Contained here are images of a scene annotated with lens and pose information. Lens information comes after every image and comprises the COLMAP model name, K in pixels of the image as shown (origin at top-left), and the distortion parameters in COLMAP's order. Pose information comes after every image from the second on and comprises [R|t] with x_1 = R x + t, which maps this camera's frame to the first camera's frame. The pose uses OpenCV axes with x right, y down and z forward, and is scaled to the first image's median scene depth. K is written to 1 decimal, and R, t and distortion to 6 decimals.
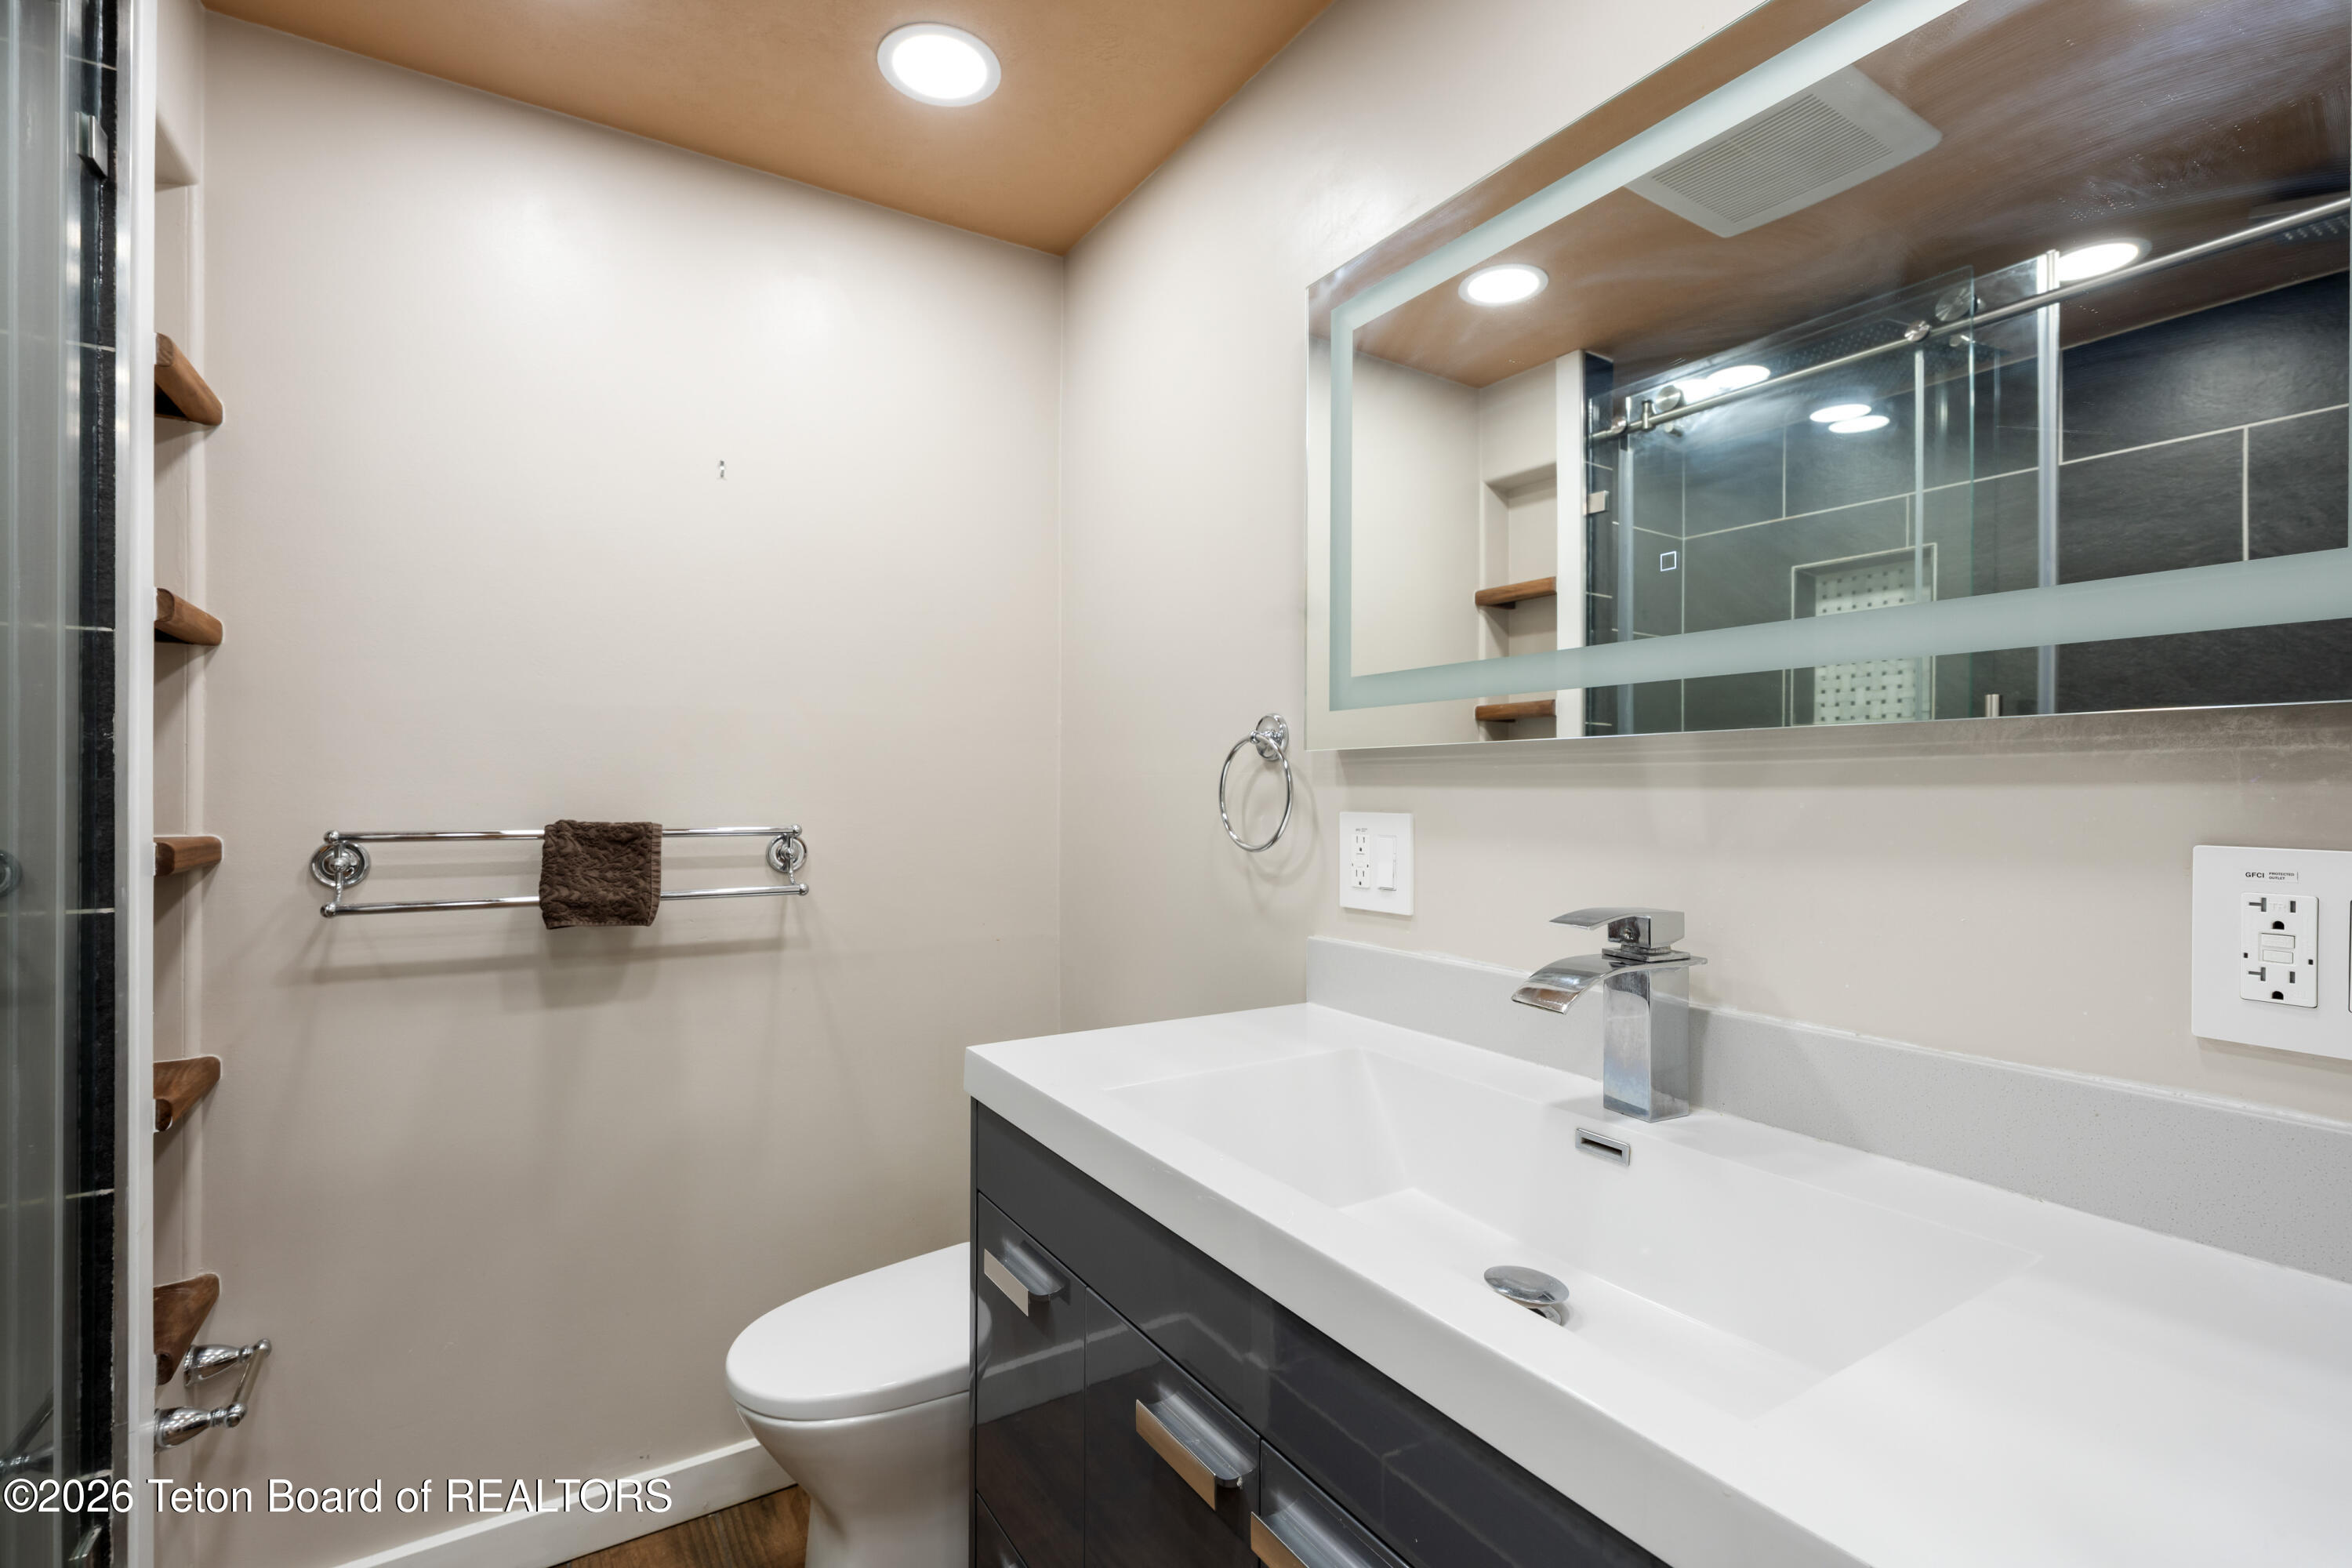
lens RADIAL K [[1035.4, 0, 1176.0], [0, 1035.4, 784.0], [0, 0, 1]] dist [-0.000140, 0.000007]
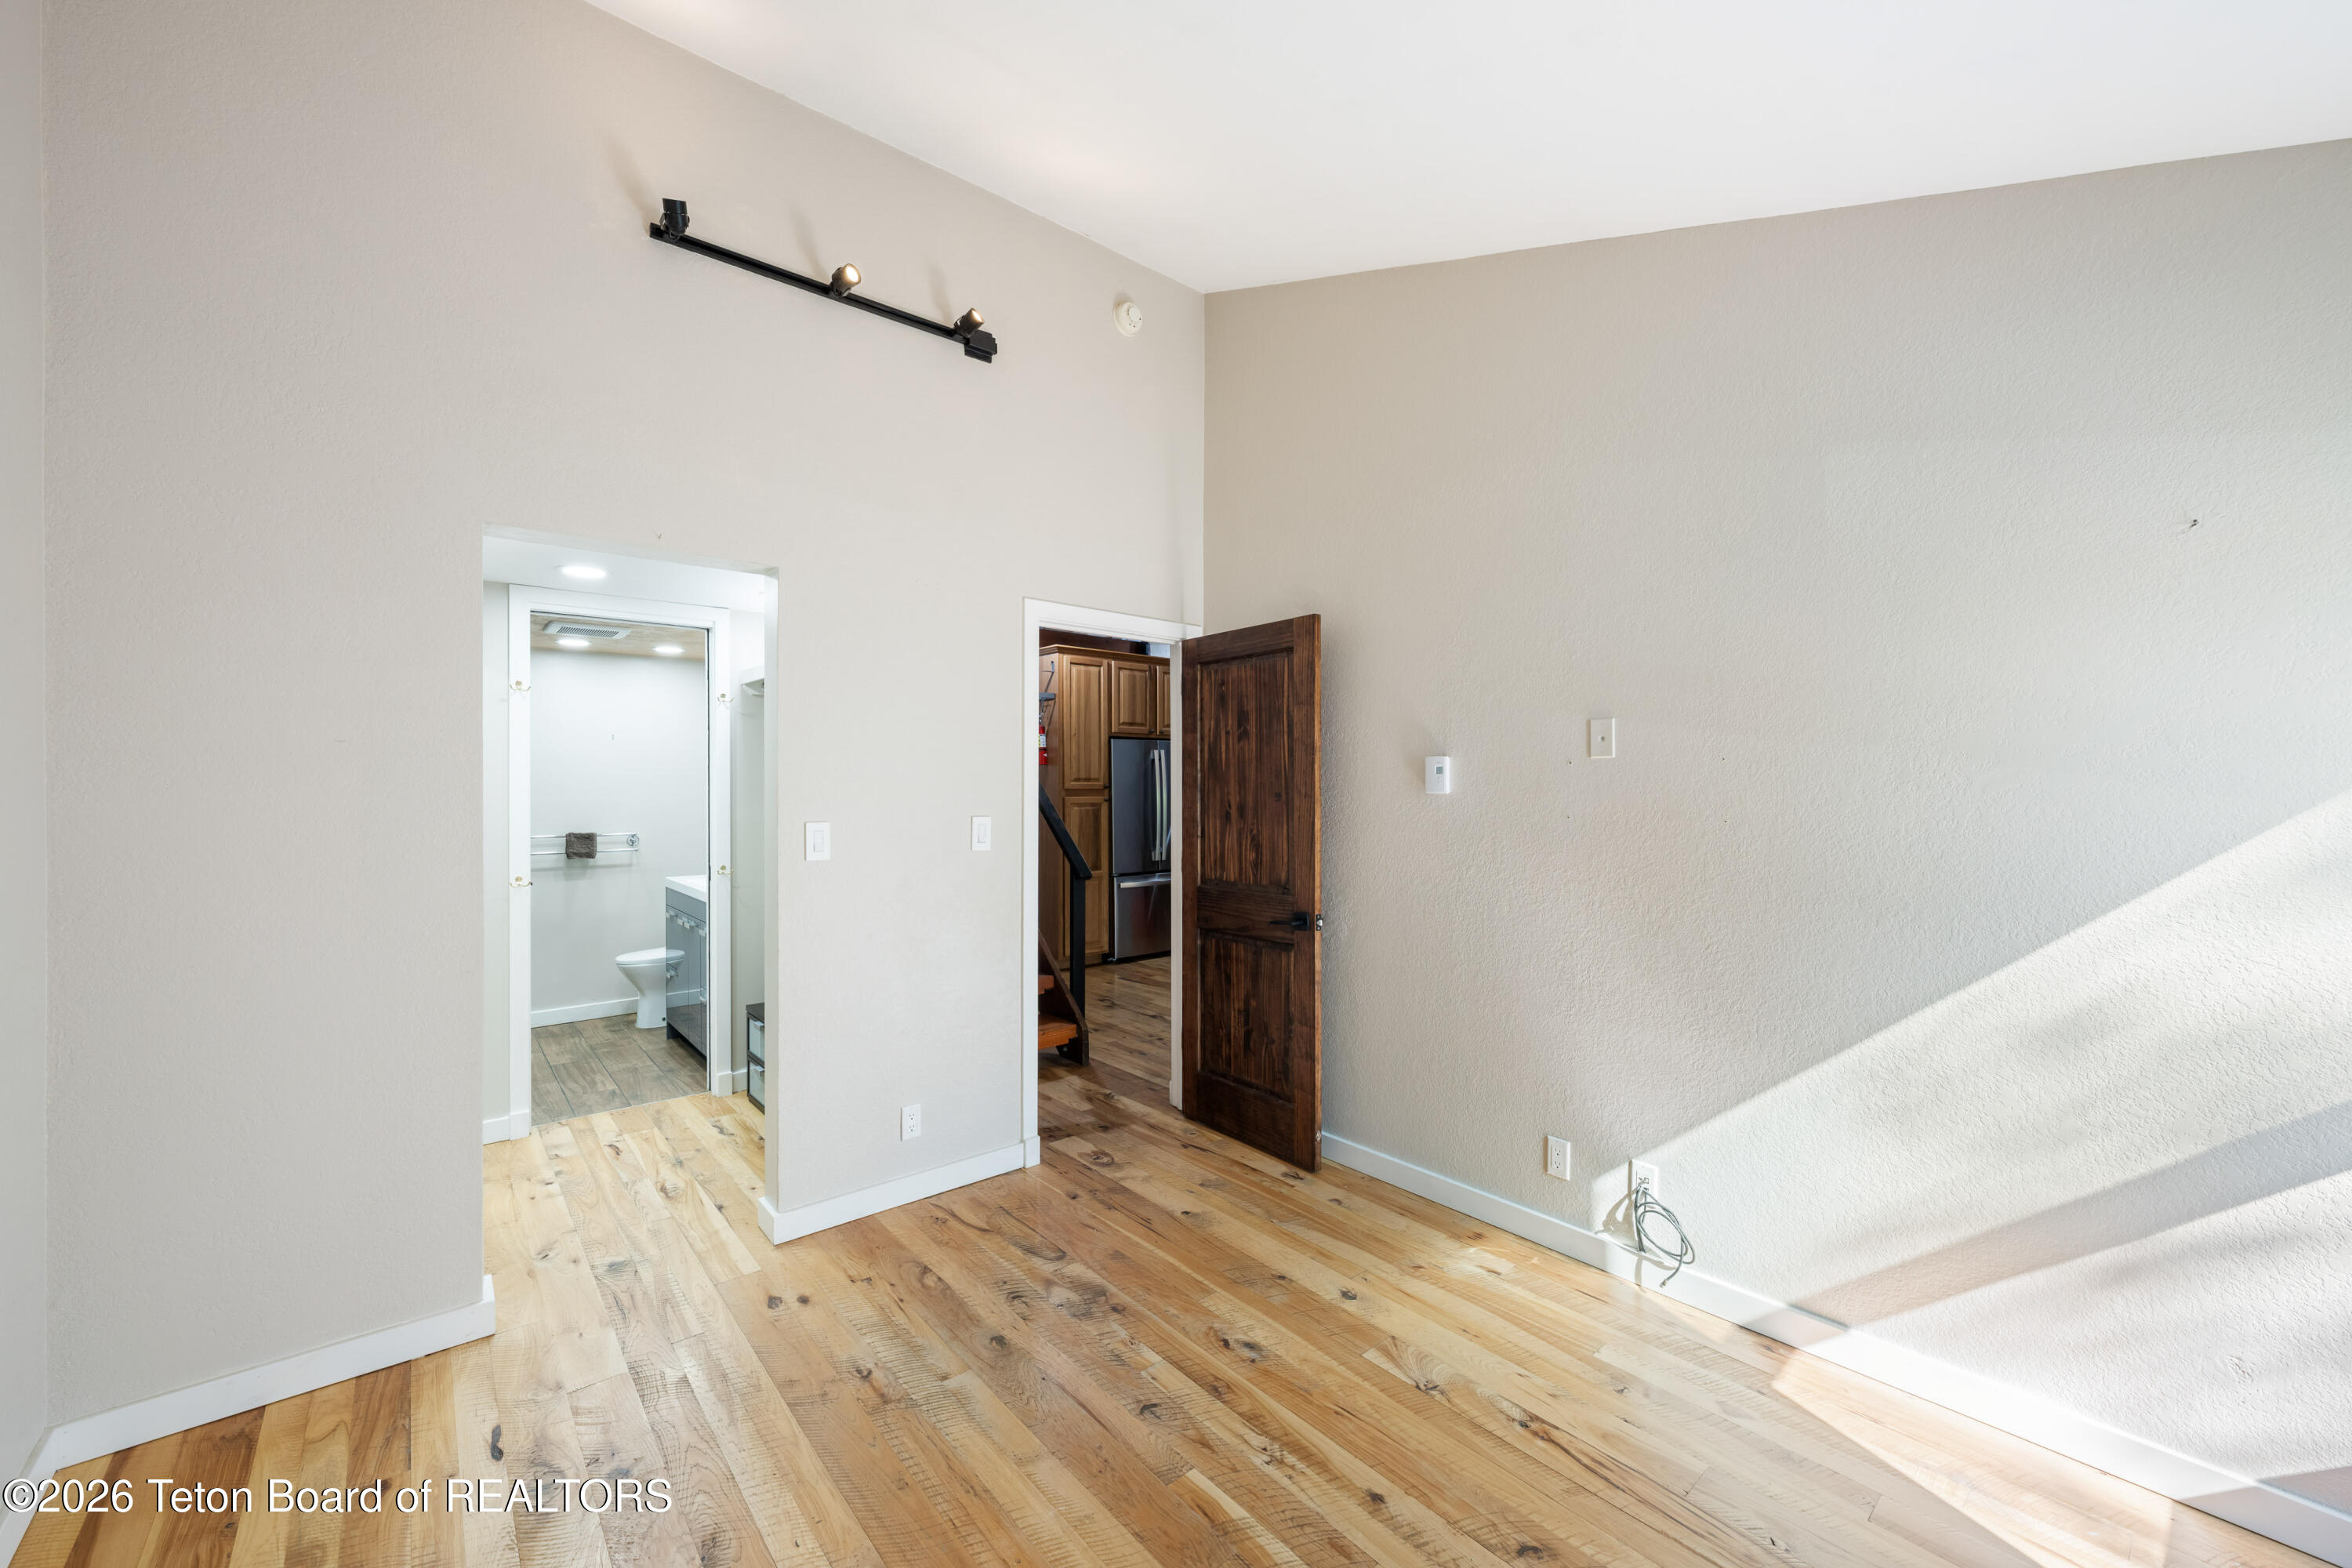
lens RADIAL K [[919.8, 0, 1176.0], [0, 919.8, 784.0], [0, 0, 1]] dist [-0.000299, 0.000015]
pose [[0.989730, -0.004966, 0.142863, 1.204039], [0.004703, 0.999987, 0.002179, -0.146249], [-0.142871, -0.001484, 0.989740, -2.829083]]
